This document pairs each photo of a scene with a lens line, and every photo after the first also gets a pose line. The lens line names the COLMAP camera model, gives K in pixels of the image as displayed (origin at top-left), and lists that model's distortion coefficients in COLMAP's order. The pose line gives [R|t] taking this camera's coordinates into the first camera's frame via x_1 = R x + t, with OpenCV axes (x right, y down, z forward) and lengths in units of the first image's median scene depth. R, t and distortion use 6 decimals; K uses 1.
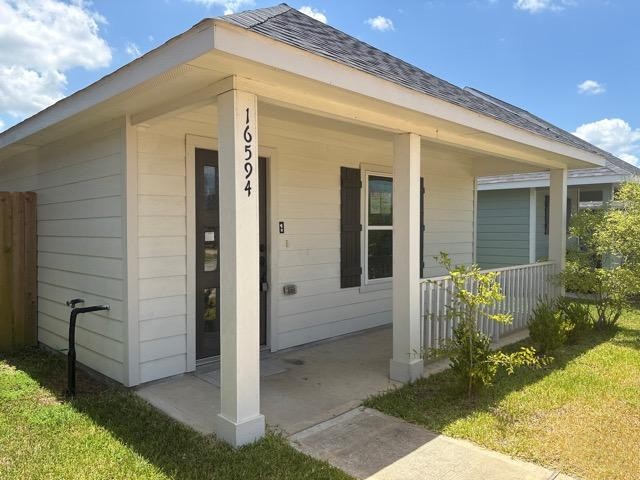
lens RADIAL K [[485.1, 0, 300.9], [0, 485.1, 242.4], [0, 0, 1]] dist [0.185750, -0.214926]
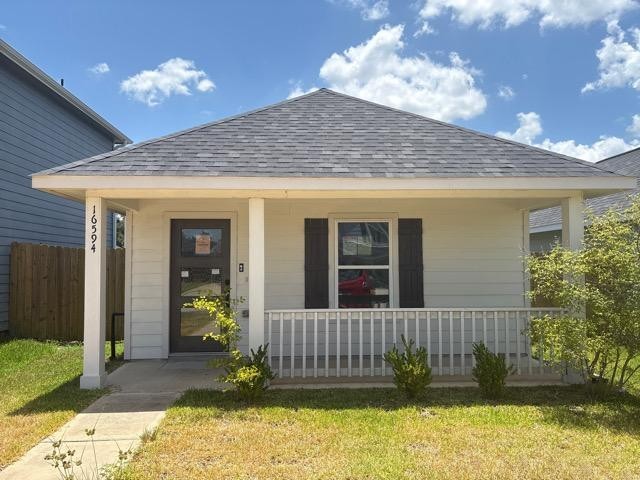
lens RADIAL K [[483.8, 0, 320.0], [0, 483.8, 240.0], [0, 0, 1]] dist [0.061720, -0.116804]
pose [[0.743298, -0.034503, -0.668070, 0.886631], [-0.015224, 0.997538, -0.068457, -0.015314], [0.668787, 0.061055, 0.740943, 0.108456]]
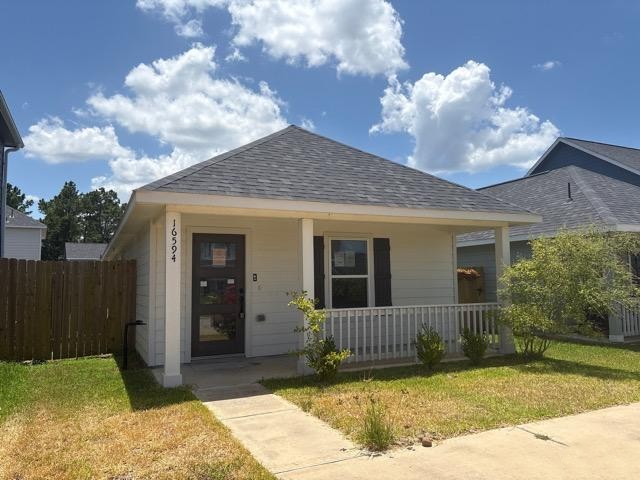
lens RADIAL K [[484.5, 0, 320.0], [0, 484.5, 240.0], [0, 0, 1]] dist [0.009099, -0.006369]
pose [[0.949382, -0.038860, -0.311711, 0.552247], [0.005210, 0.994130, -0.108067, 0.016356], [0.314080, 0.100973, 0.944012, -0.355556]]
